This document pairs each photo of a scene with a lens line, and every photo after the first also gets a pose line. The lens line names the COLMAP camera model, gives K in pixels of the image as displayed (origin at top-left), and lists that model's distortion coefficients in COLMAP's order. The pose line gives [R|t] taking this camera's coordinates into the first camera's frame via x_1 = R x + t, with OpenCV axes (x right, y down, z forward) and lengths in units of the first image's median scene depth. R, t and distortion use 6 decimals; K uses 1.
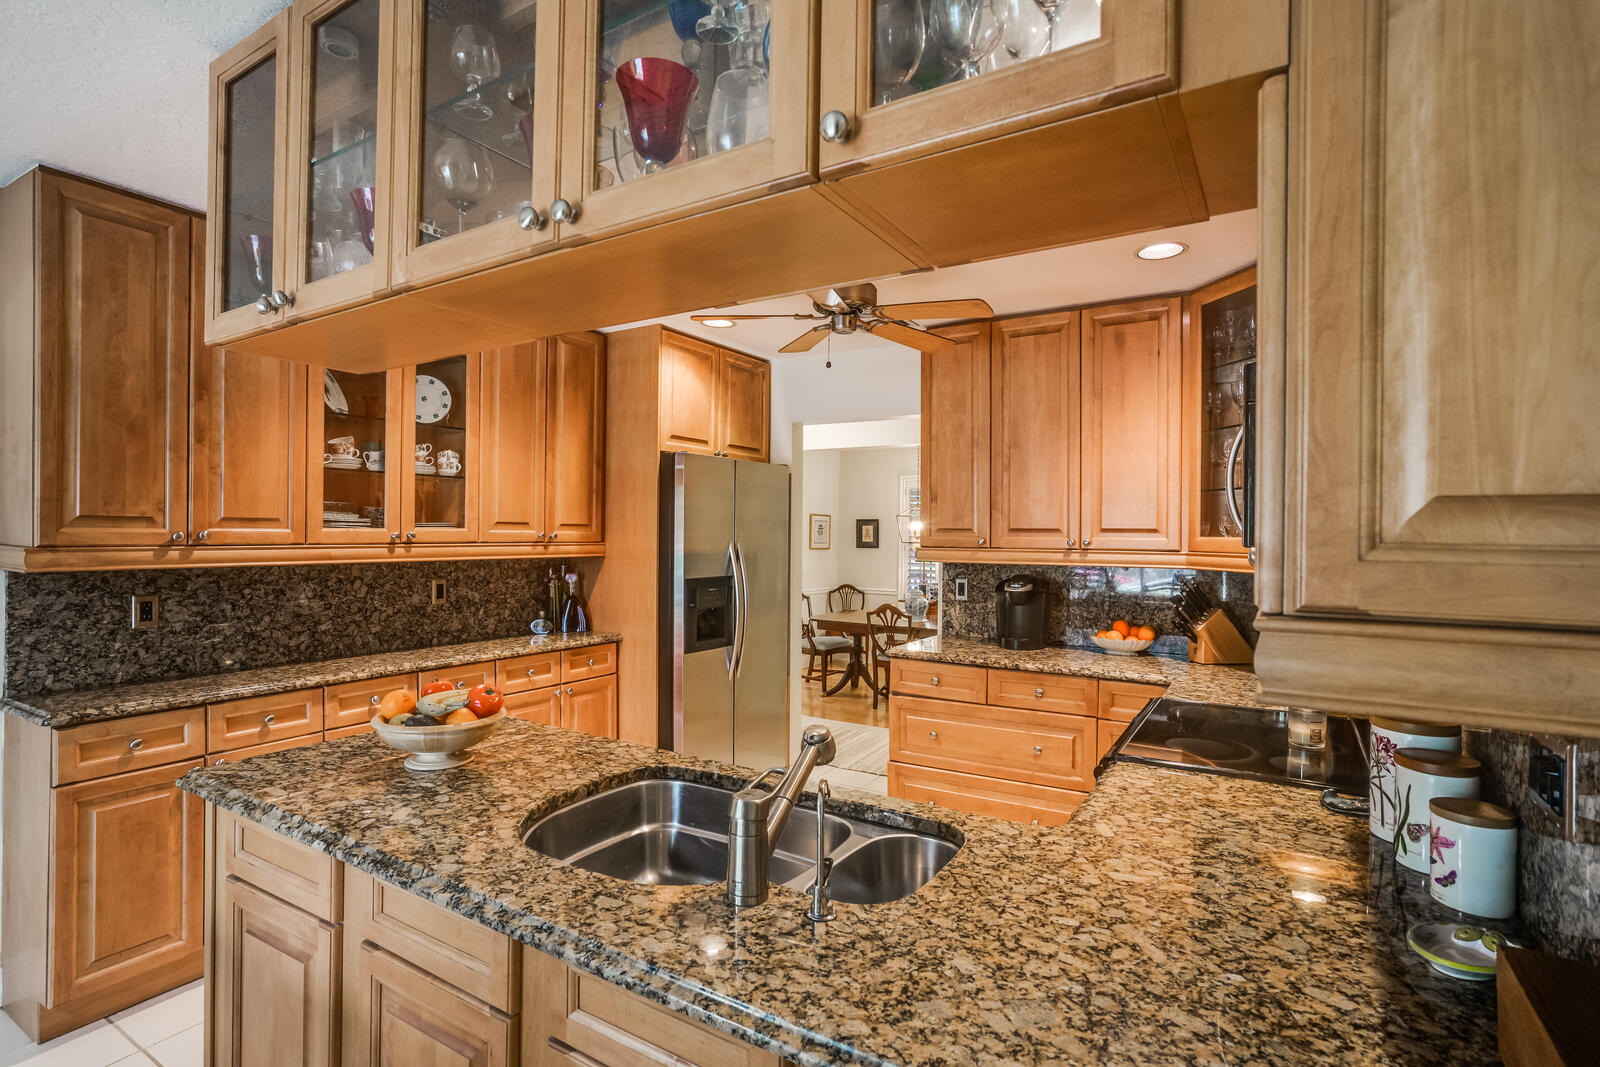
lens RADIAL K [[788.1, 0, 802.2], [0, 788.1, 532.0], [0, 0, 1]] dist [-0.000633, -0.000007]
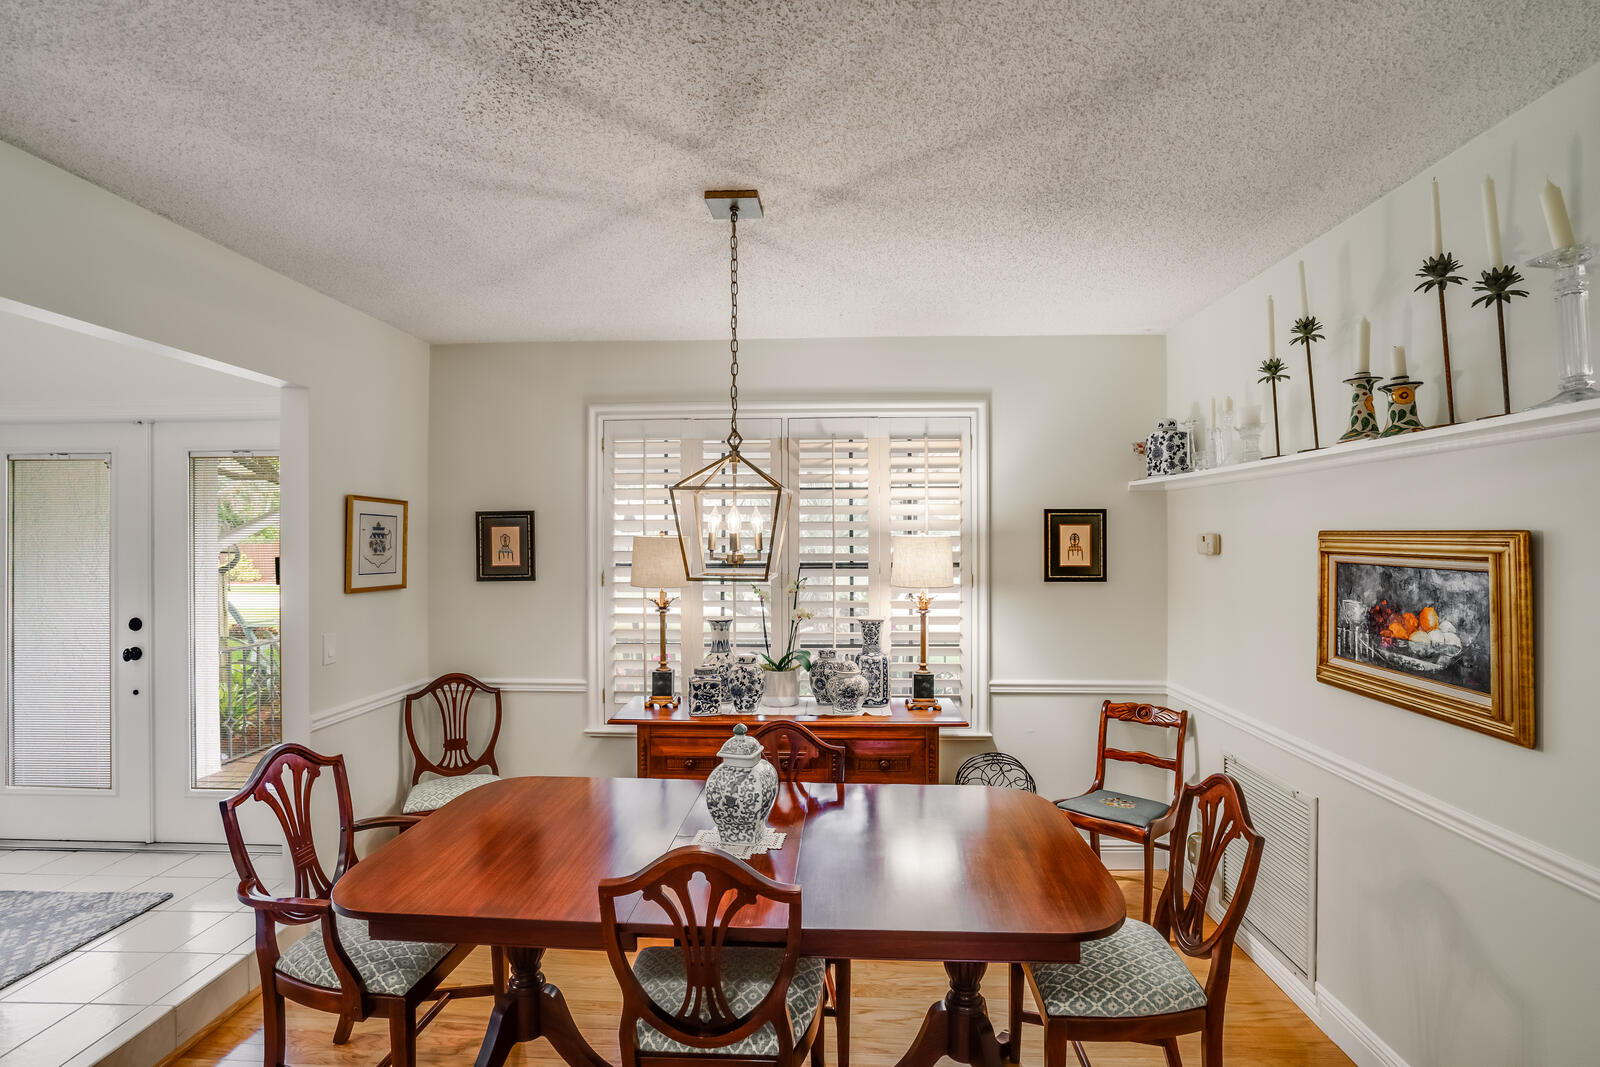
lens RADIAL K [[788.1, 0, 795.1], [0, 788.1, 536.6], [0, 0, 1]] dist [-0.000633, -0.000007]
pose [[0.872841, -0.011780, 0.487863, 0.013067], [0.010071, 0.999931, 0.006126, -0.004080], [-0.487901, -0.000433, 0.872899, 0.564034]]
